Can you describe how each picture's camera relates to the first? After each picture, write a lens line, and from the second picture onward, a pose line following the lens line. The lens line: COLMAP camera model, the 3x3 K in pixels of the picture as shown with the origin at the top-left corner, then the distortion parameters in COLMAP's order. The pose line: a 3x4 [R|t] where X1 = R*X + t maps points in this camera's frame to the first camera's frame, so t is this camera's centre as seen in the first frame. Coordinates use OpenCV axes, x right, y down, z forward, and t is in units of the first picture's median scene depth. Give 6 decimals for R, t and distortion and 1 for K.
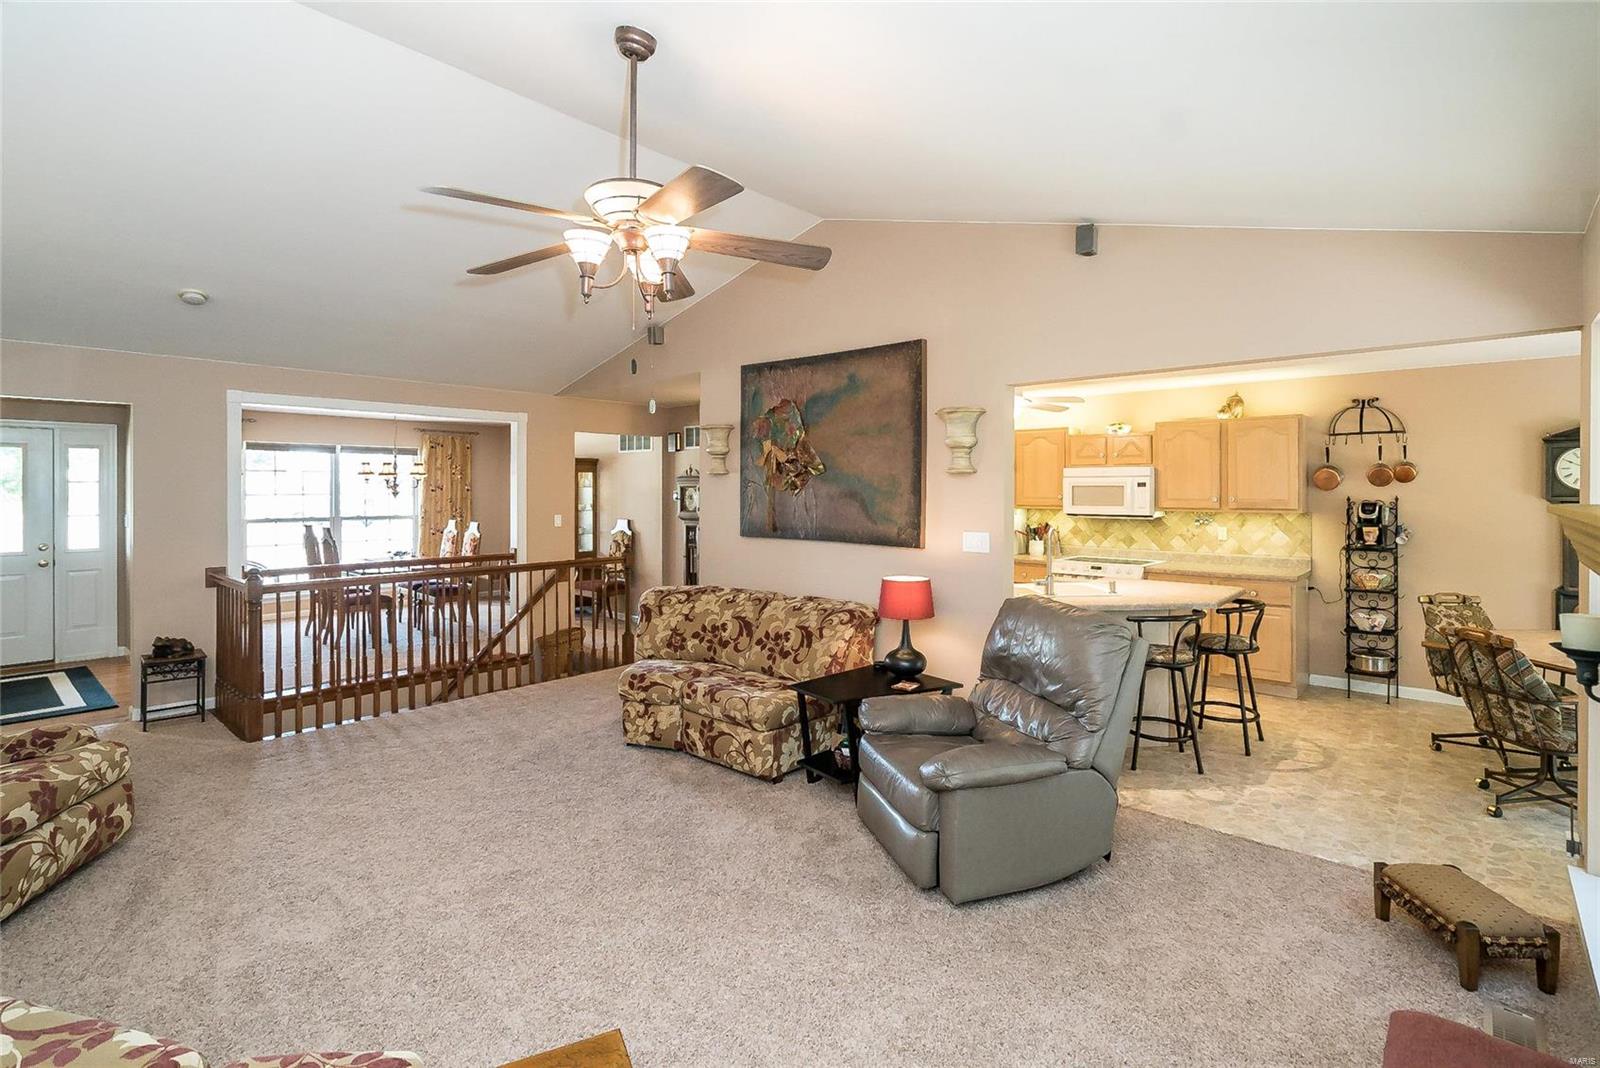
lens RADIAL K [[715.5, 0, 775.9], [0, 715.5, 502.8], [0, 0, 1]] dist [0.000621, -0.000006]
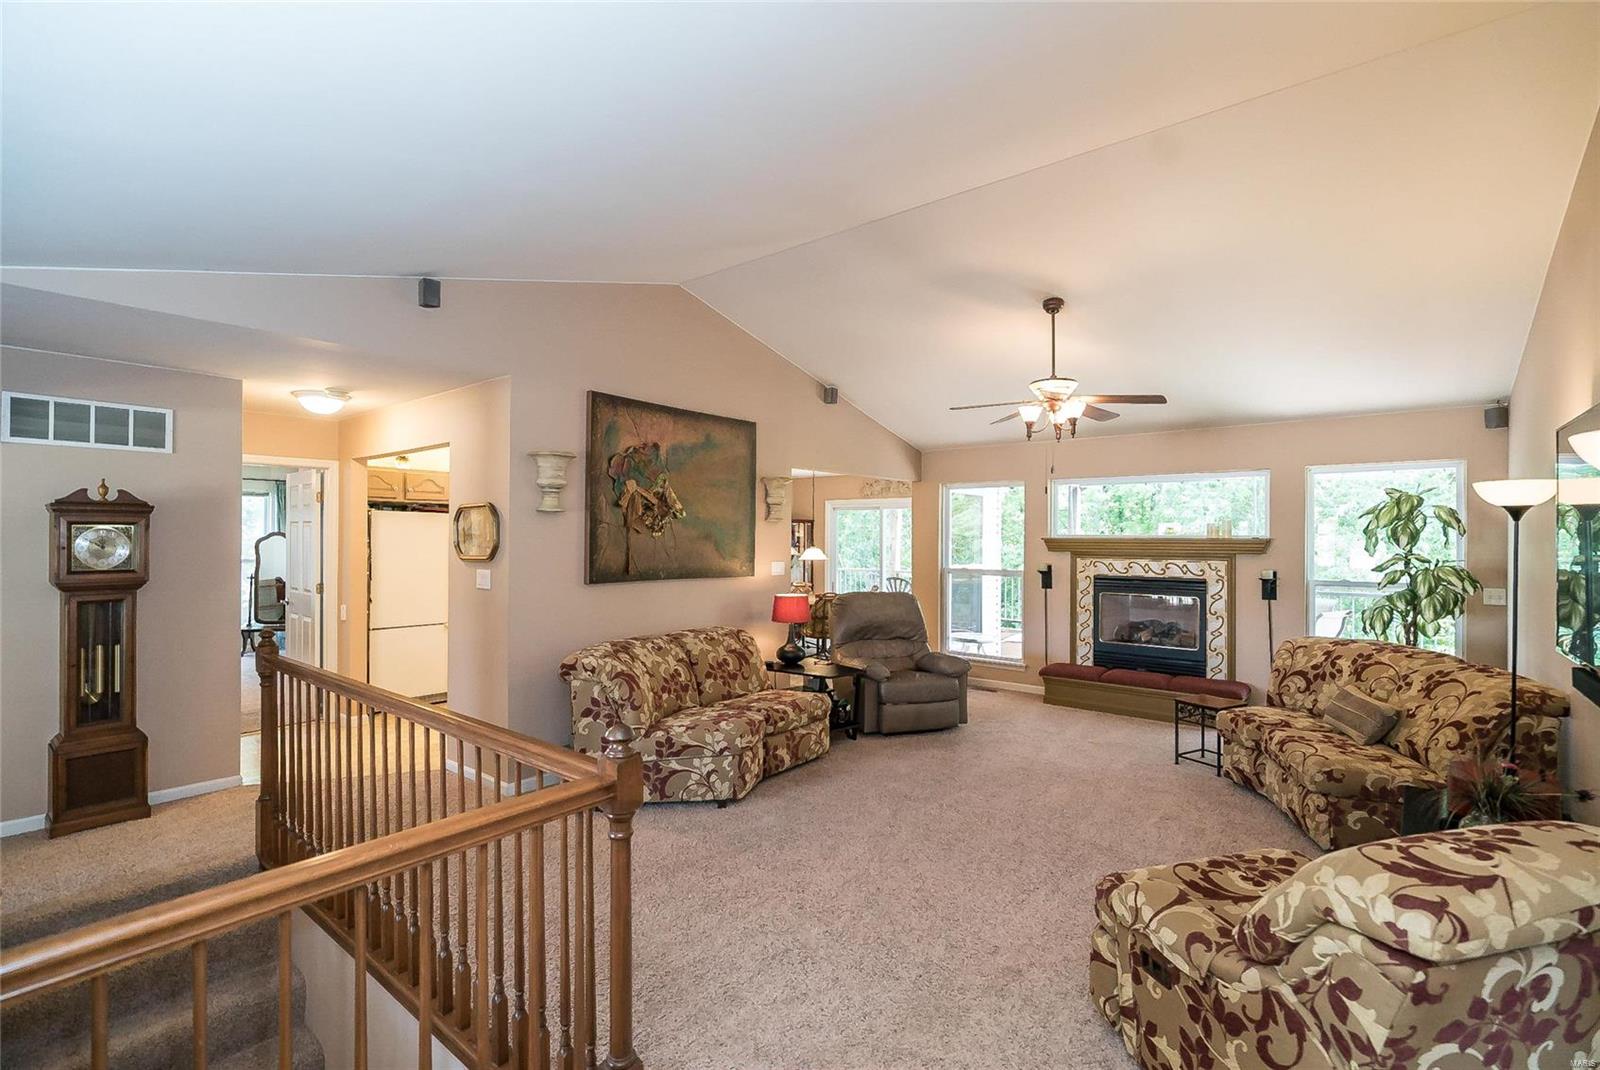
lens RADIAL K [[729.1, 0, 800.0], [0, 729.1, 535.0], [0, 0, 1]] dist [-0.000137, -0.000027]
pose [[-0.021683, 0.000796, 0.999765, -1.137903], [0.011122, 0.999938, -0.000555, -0.011641], [-0.999703, 0.011107, -0.021691, 0.906465]]
